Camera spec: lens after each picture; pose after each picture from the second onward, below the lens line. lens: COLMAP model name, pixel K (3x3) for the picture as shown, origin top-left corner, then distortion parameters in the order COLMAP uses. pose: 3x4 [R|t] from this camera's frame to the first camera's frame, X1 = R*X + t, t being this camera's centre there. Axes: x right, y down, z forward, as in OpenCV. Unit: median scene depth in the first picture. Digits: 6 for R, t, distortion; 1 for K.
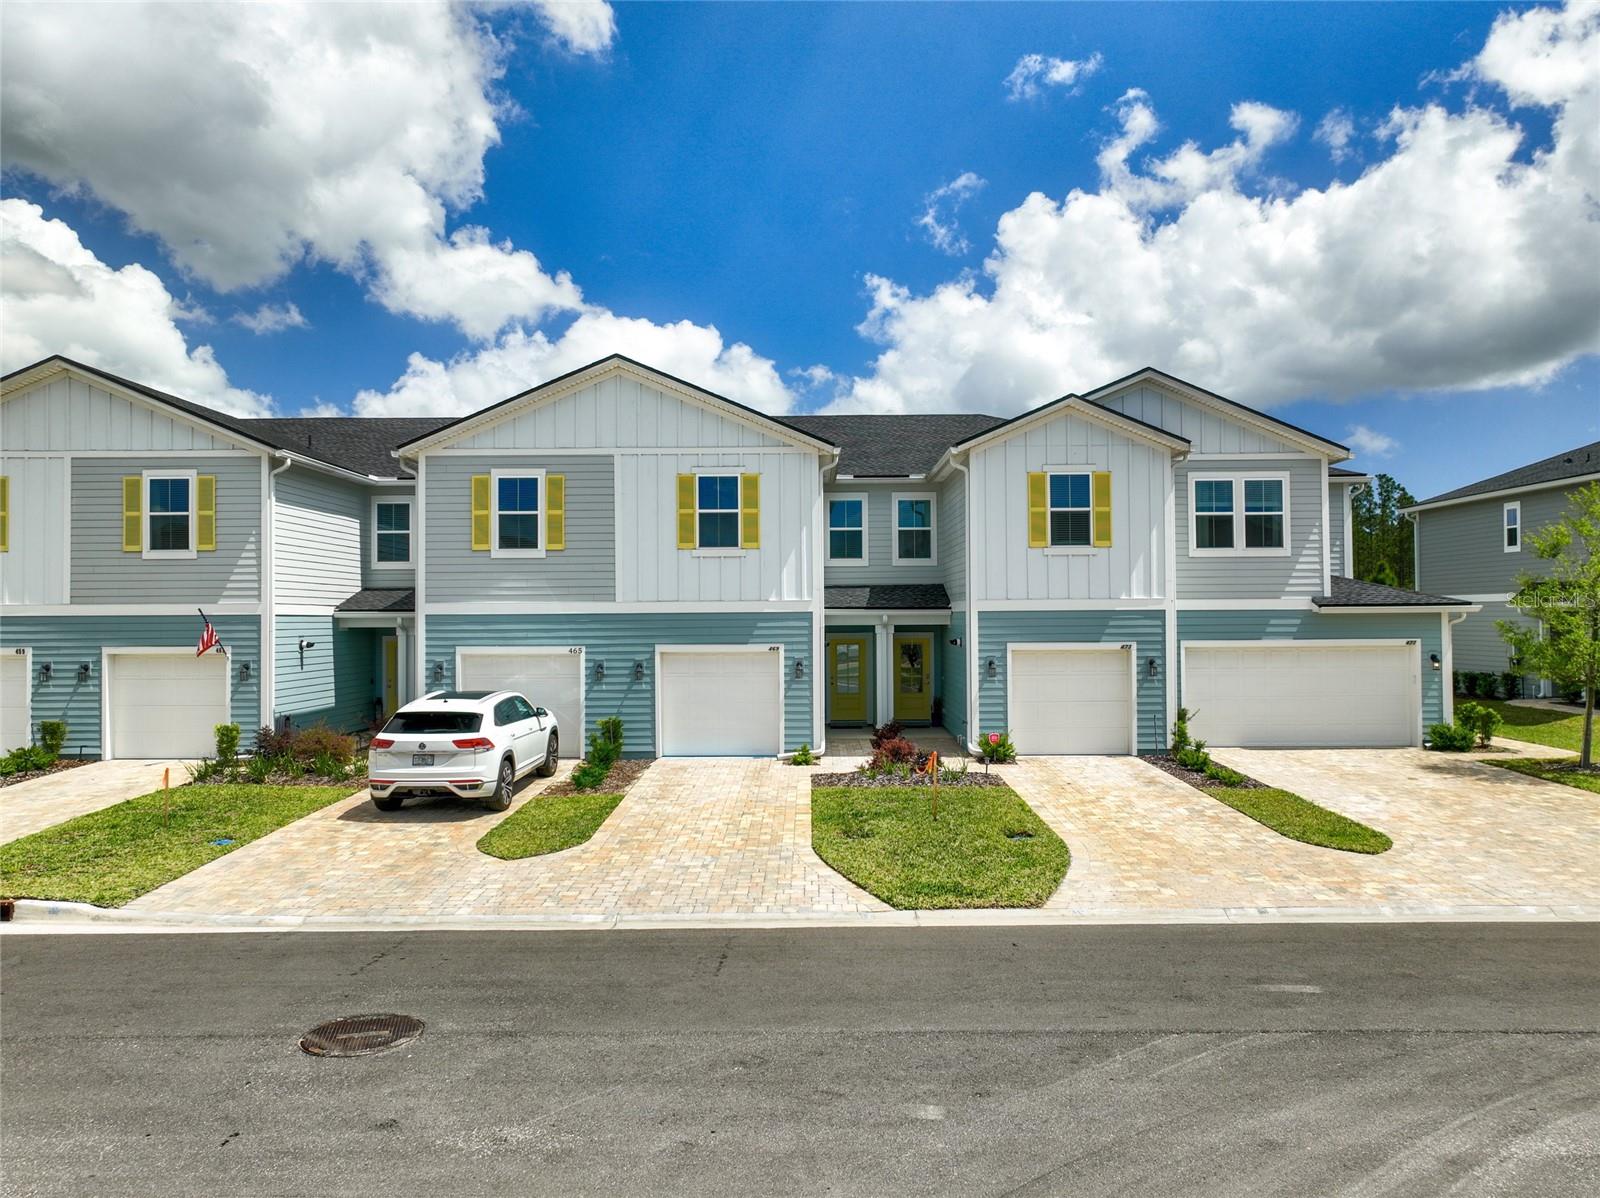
lens RADIAL K [[1114.9, 0, 803.7], [0, 1114.9, 600.6], [0, 0, 1]] dist [0.012260, 0.004039]
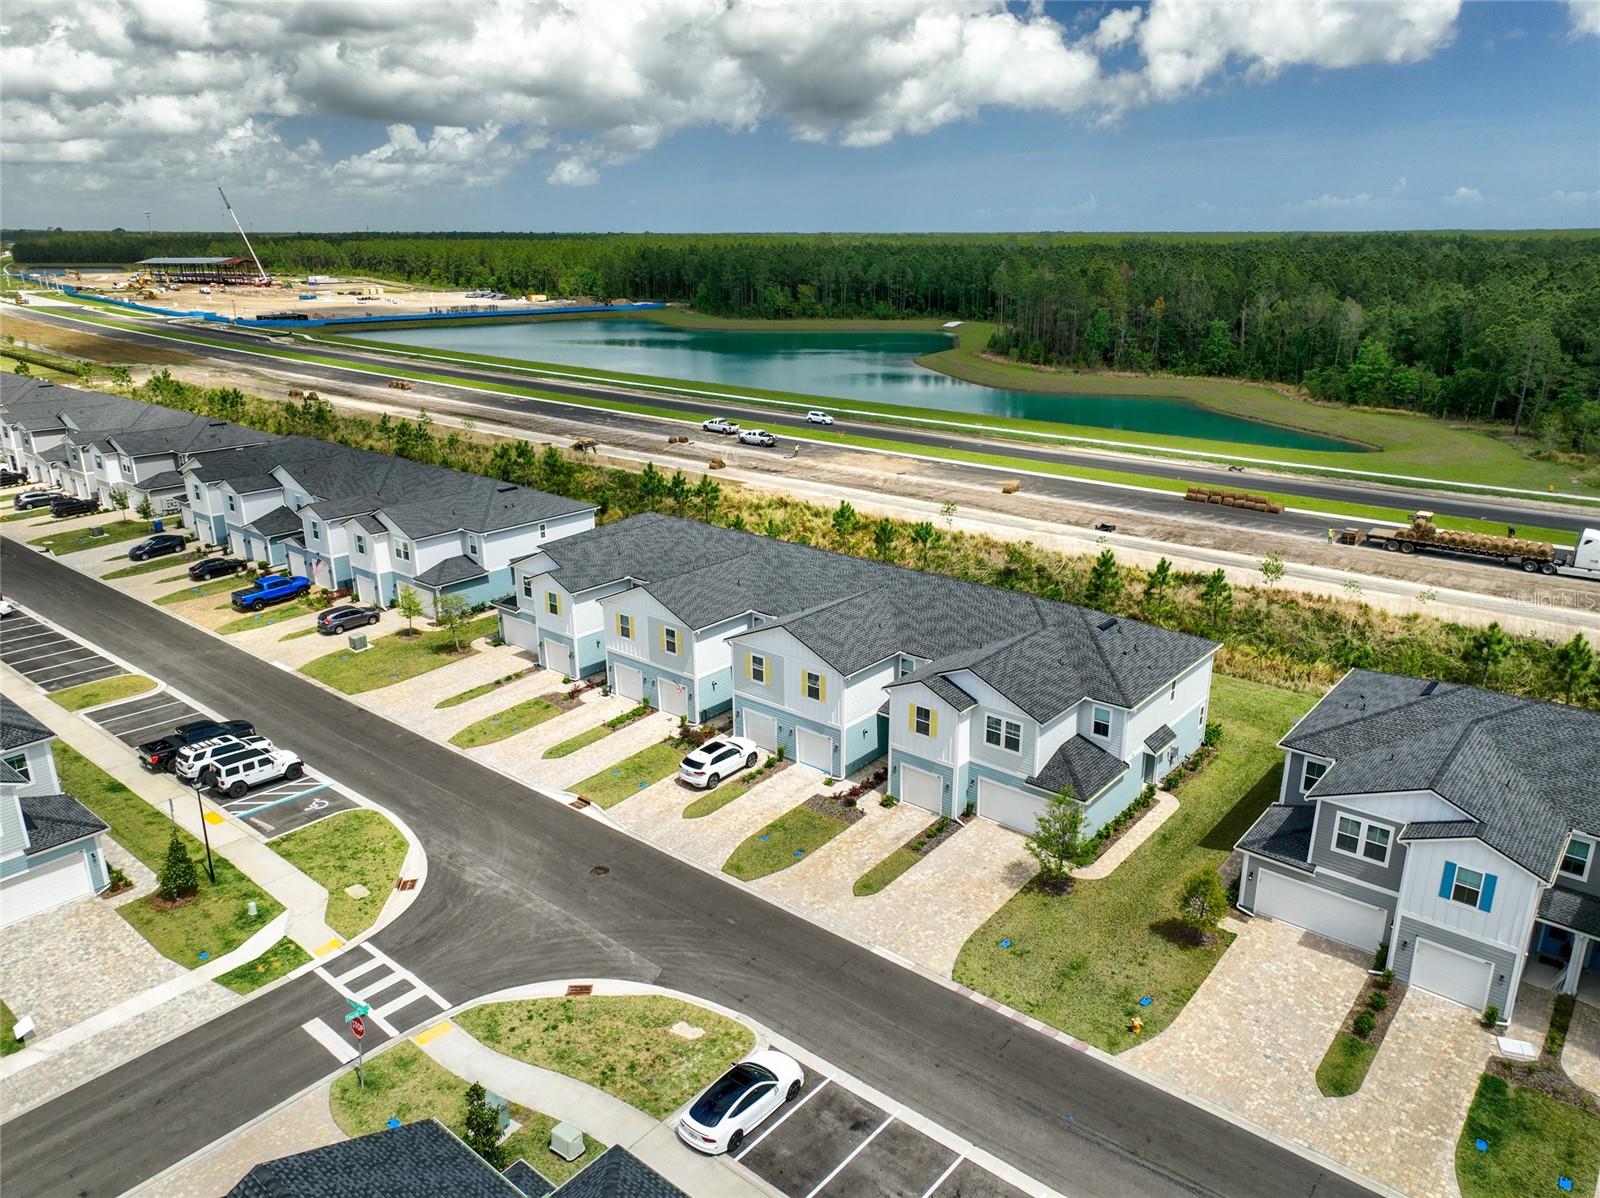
lens RADIAL K [[1114.9, 0, 800.8], [0, 1114.9, 598.3], [0, 0, 1]] dist [0.012260, 0.004039]
pose [[0.773038, 0.202483, -0.601176, 1.464839], [0.011805, 0.942934, 0.332771, -1.167908], [0.634250, -0.264341, 0.726534, -0.908031]]
